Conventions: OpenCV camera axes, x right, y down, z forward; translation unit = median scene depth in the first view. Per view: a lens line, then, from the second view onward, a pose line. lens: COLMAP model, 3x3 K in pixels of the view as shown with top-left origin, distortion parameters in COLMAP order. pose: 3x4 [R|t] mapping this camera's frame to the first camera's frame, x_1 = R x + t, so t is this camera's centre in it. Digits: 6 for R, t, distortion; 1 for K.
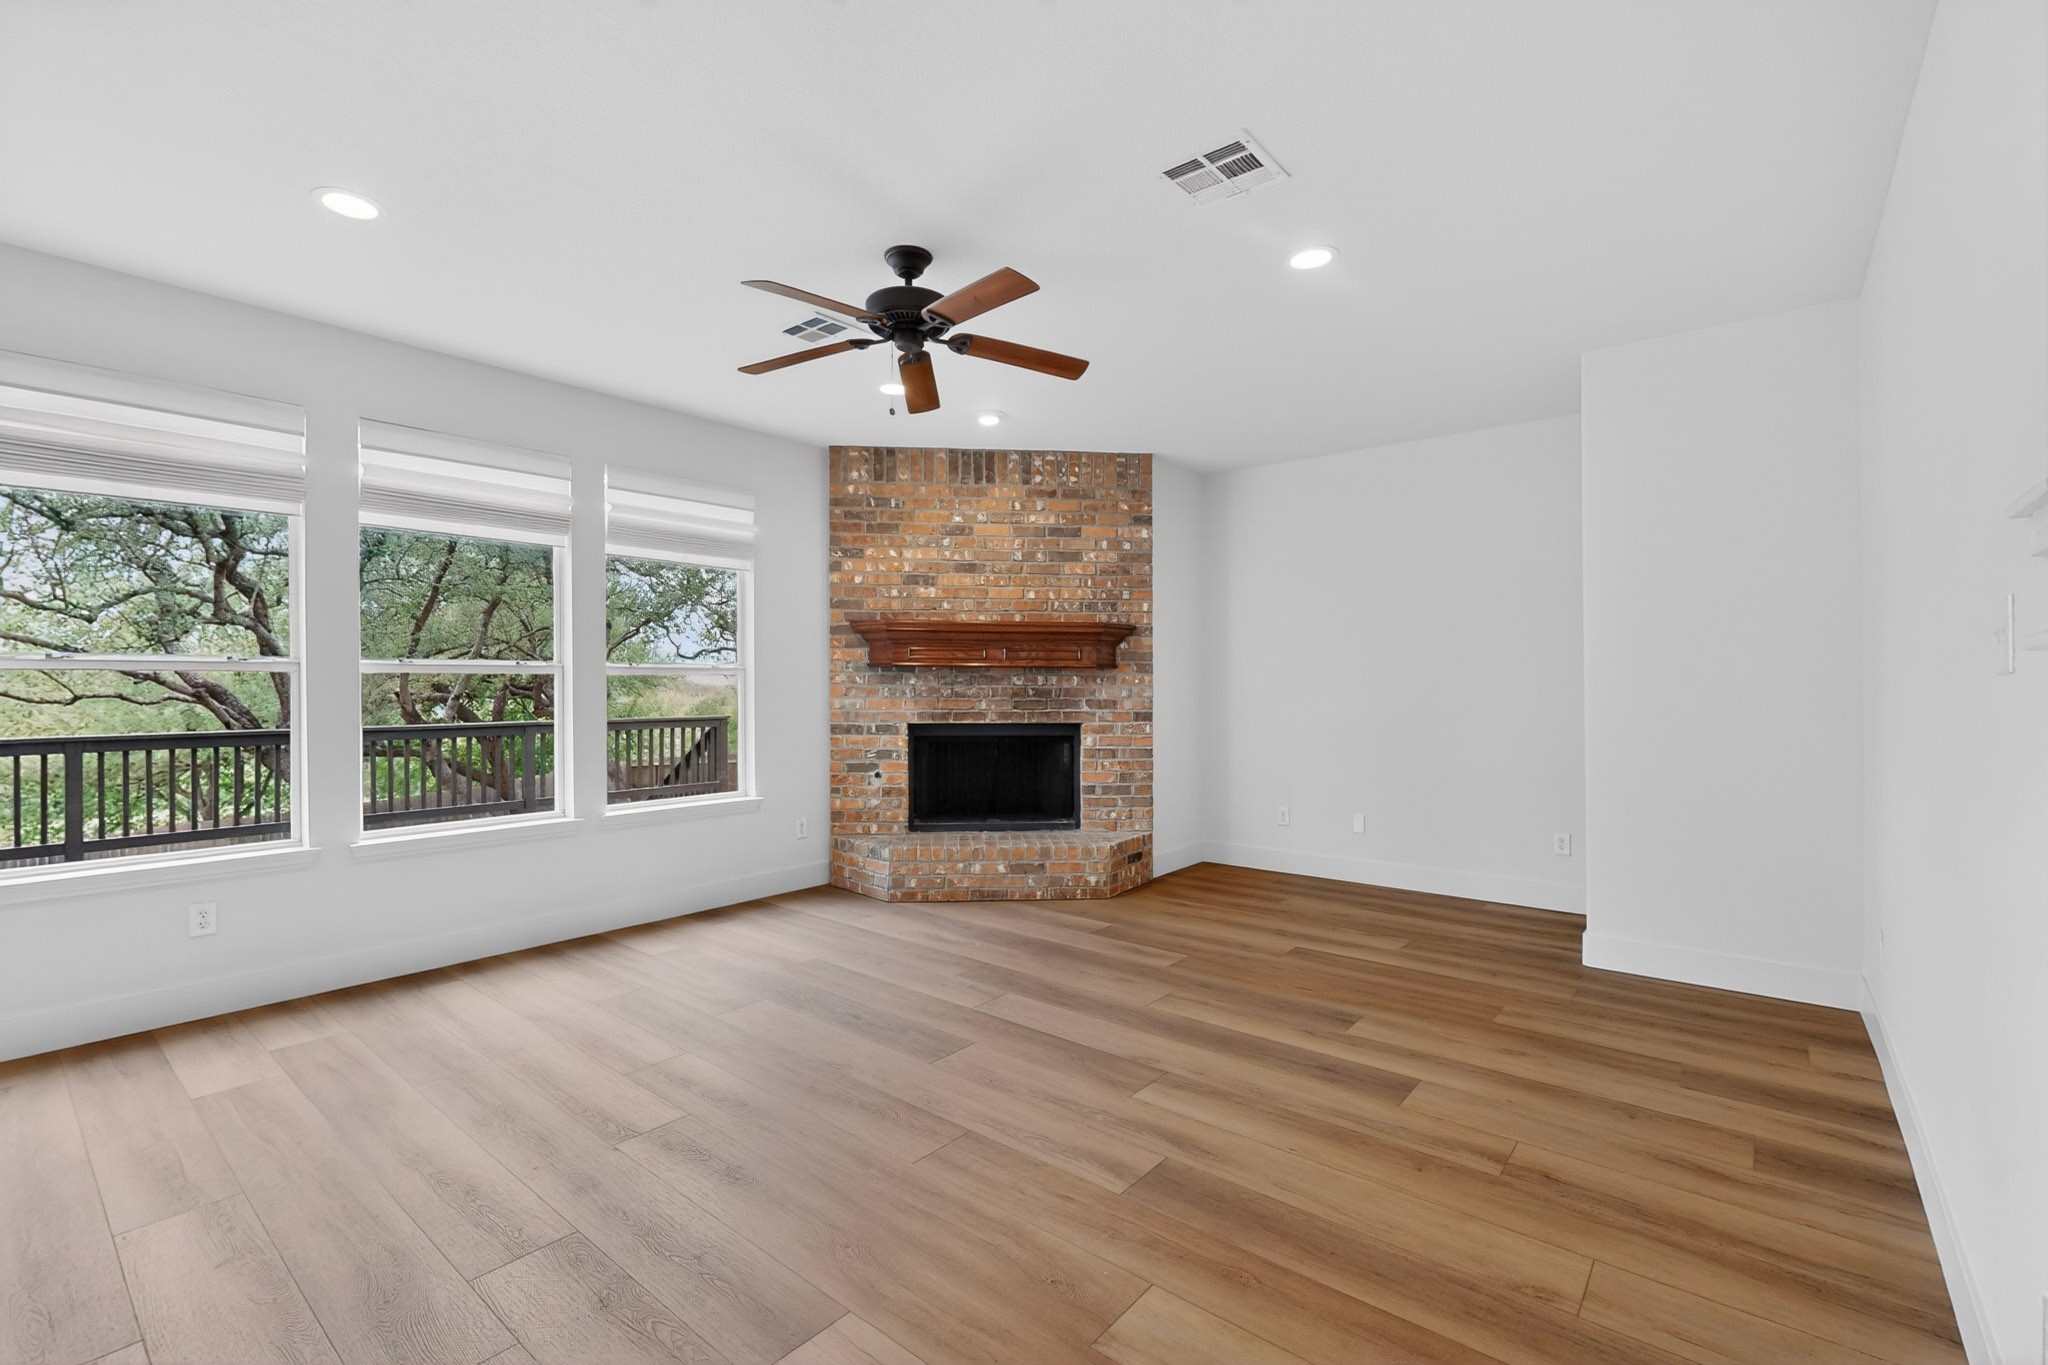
lens RADIAL K [[882.0, 0, 1022.2], [0, 882.0, 685.3], [0, 0, 1]] dist [0.001384, -0.000036]
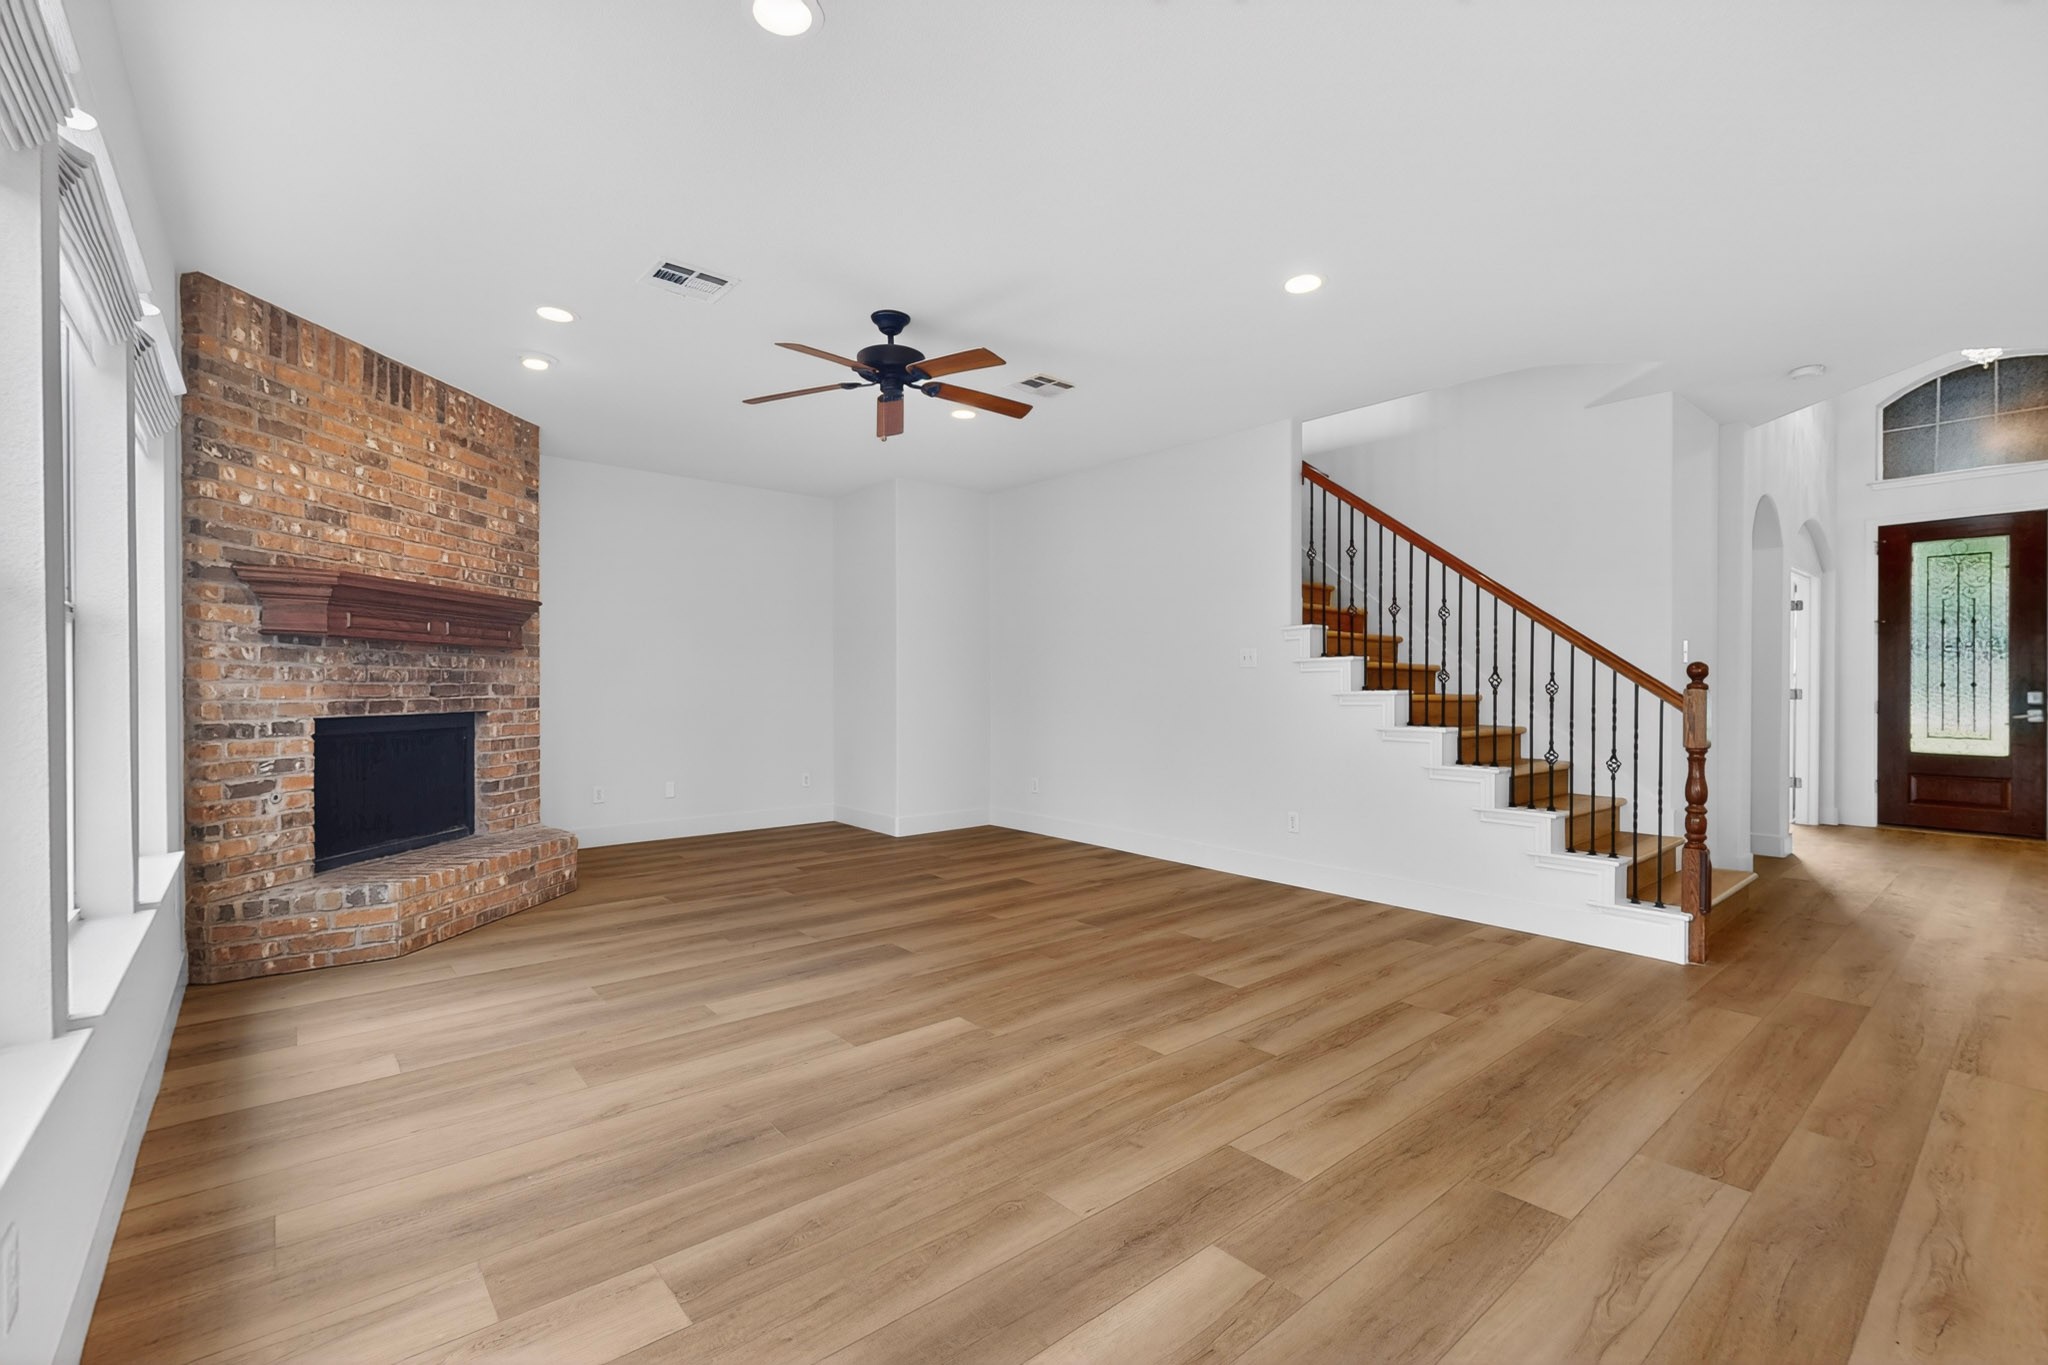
lens RADIAL K [[882.0, 0, 1022.2], [0, 882.0, 685.3], [0, 0, 1]] dist [0.001384, -0.000036]
pose [[0.183730, -0.001146, 0.982976, -0.713138], [-0.003746, 0.999991, 0.001866, 0.013322], [-0.982970, -0.004025, 0.183724, 0.319157]]
